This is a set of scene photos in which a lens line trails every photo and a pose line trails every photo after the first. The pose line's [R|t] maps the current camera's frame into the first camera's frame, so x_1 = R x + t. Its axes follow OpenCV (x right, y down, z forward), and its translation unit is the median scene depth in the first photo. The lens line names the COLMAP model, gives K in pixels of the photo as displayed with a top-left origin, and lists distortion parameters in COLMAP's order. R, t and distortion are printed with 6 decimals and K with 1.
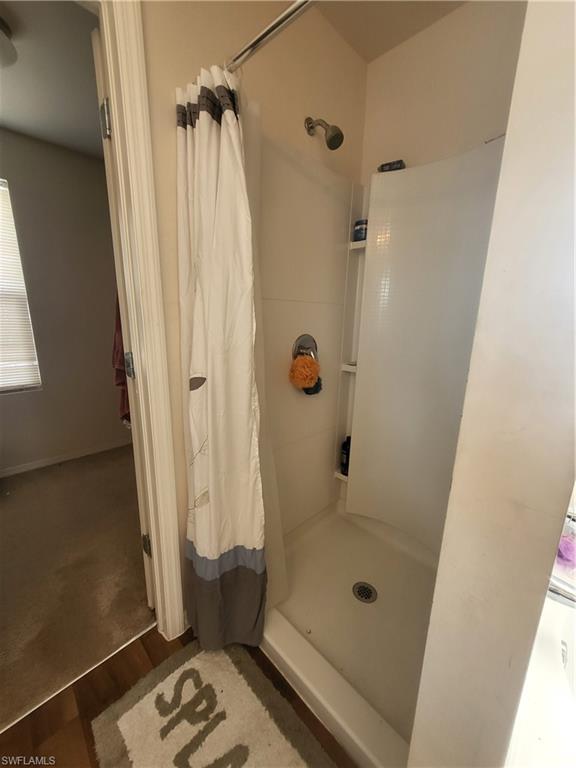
lens RADIAL K [[302.7, 0, 283.3], [0, 302.7, 384.4], [0, 0, 1]] dist [0.001212, -0.000348]
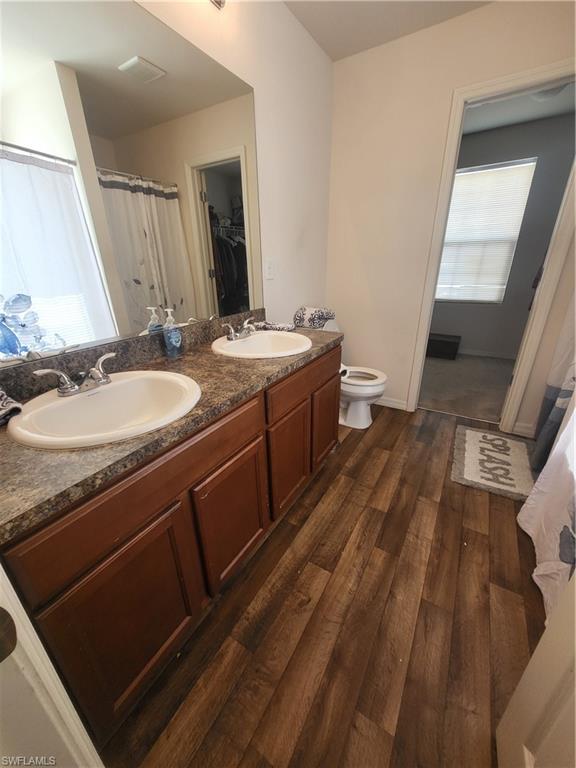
lens RADIAL K [[302.7, 0, 283.4], [0, 302.7, 379.7], [0, 0, 1]] dist [0.001212, -0.000348]
pose [[0.234315, 0.338154, -0.911454, 1.097774], [-0.190315, 0.935369, 0.298101, 0.287757], [0.953350, 0.103614, 0.283527, -1.038998]]
